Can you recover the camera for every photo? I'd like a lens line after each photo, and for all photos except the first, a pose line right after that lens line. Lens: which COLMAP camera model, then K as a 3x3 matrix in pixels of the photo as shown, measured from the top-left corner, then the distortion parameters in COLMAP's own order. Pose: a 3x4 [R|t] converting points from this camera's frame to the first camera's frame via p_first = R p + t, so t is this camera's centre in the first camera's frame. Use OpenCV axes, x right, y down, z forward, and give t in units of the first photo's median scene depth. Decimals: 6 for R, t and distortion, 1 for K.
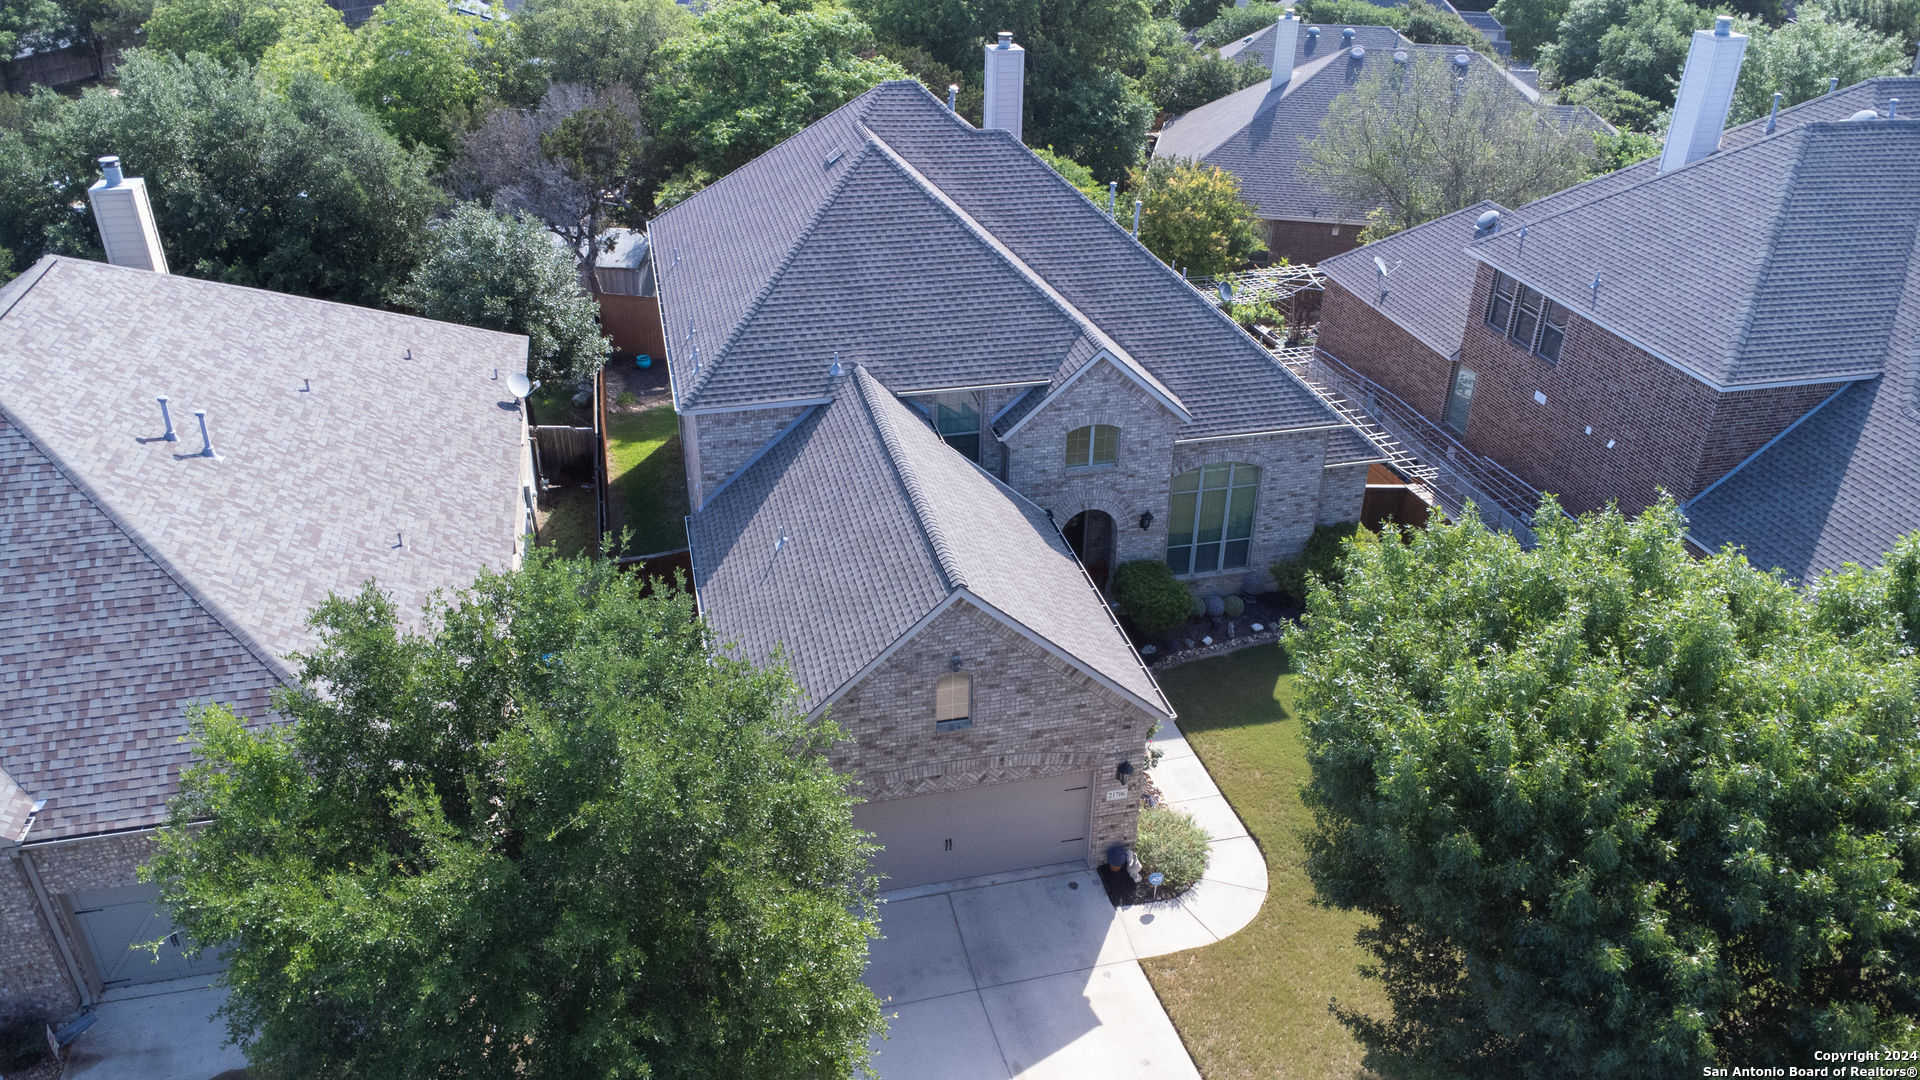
lens RADIAL K [[1425.0, 0, 959.1], [0, 1425.0, 535.7], [0, 0, 1]] dist [0.007839, 0.000323]
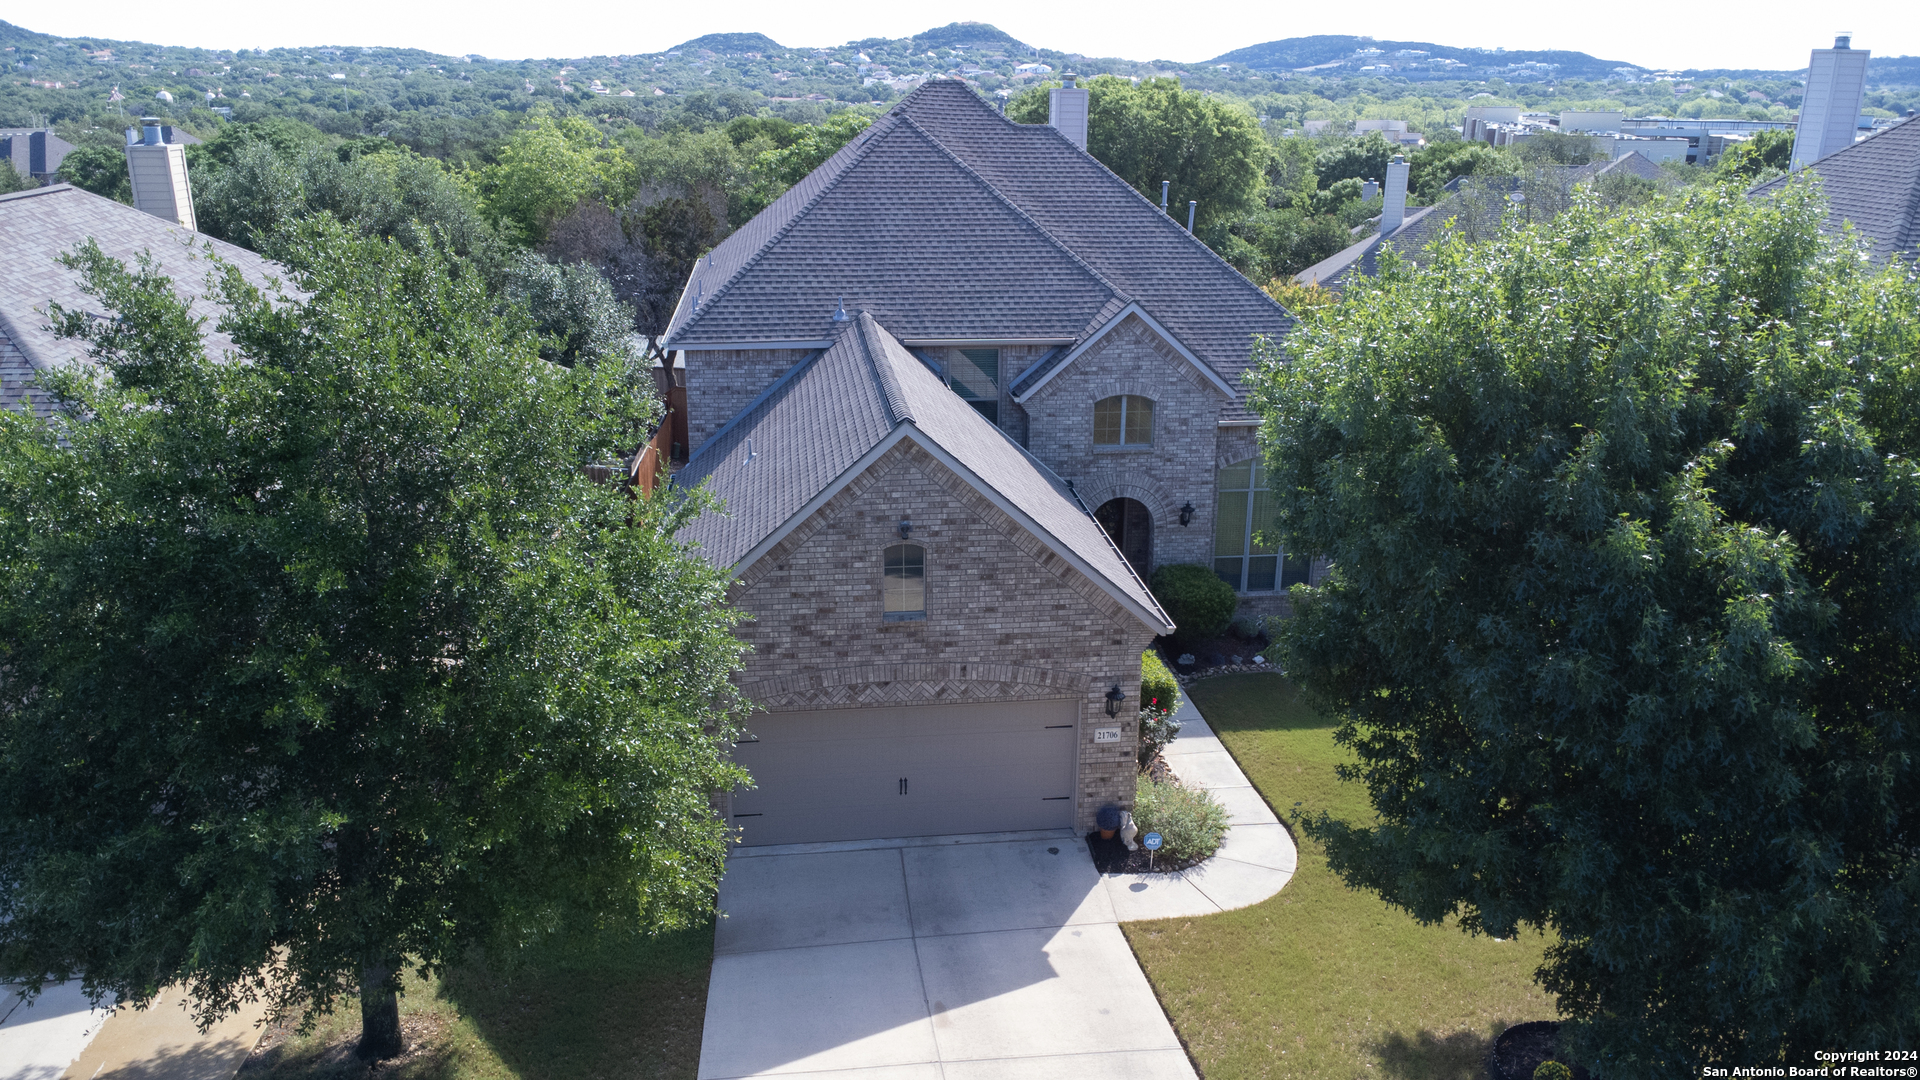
lens RADIAL K [[1425.0, 0, 959.7], [0, 1425.0, 542.6], [0, 0, 1]] dist [0.007839, 0.000323]
pose [[0.993386, 0.030560, -0.110683, 0.113325], [-0.052255, 0.978648, -0.198788, 0.240472], [0.102245, 0.203257, 0.973772, 0.158449]]
